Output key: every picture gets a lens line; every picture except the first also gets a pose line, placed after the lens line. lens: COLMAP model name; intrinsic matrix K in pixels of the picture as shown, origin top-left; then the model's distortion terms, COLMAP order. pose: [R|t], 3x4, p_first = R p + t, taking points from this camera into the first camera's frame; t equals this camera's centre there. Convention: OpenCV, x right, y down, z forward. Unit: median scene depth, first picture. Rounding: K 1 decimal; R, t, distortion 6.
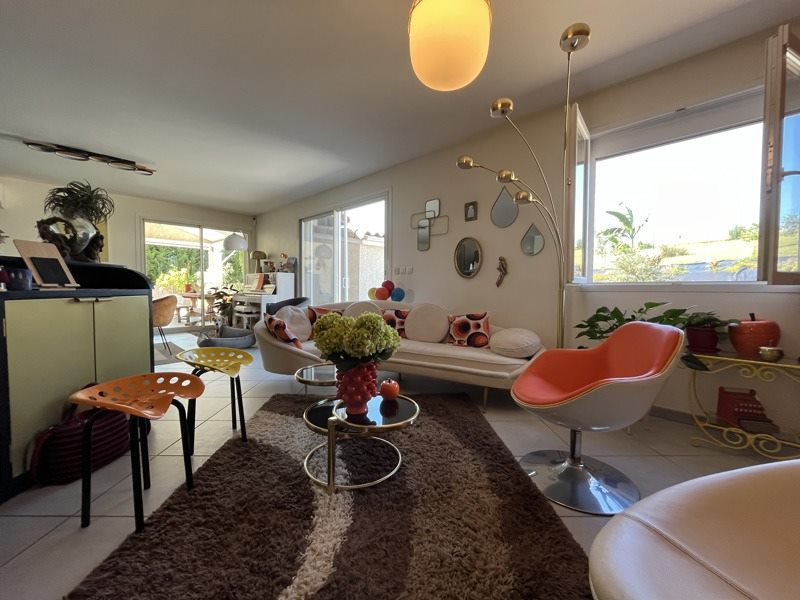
lens RADIAL K [[322.9, 0, 398.5], [0, 322.9, 299.0], [0, 0, 1]] dist [0.000598, 0.000026]
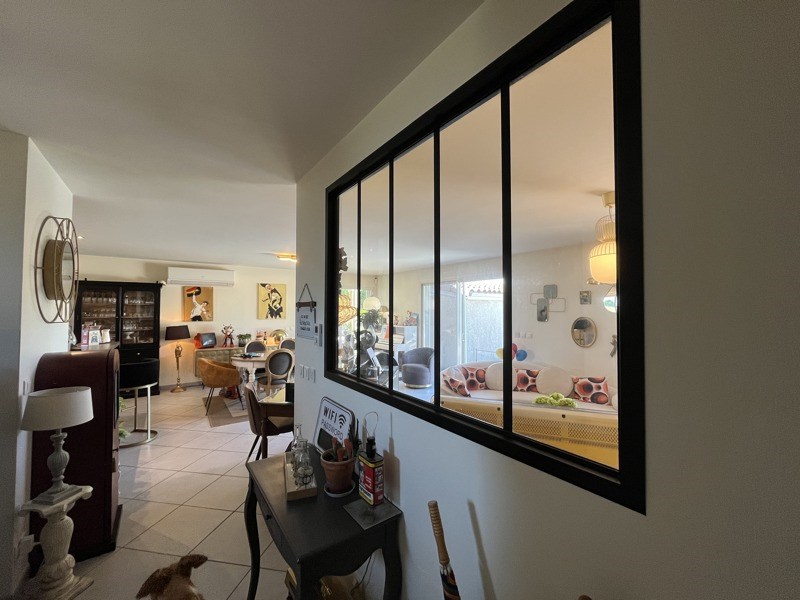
lens RADIAL K [[322.9, 0, 401.1], [0, 322.9, 300.4], [0, 0, 1]] dist [0.000598, 0.000026]
pose [[0.984684, -0.010481, -0.174032, -0.319433], [-0.002160, 0.997381, -0.072289, -0.174217], [0.174334, 0.071557, 0.982083, -0.484824]]
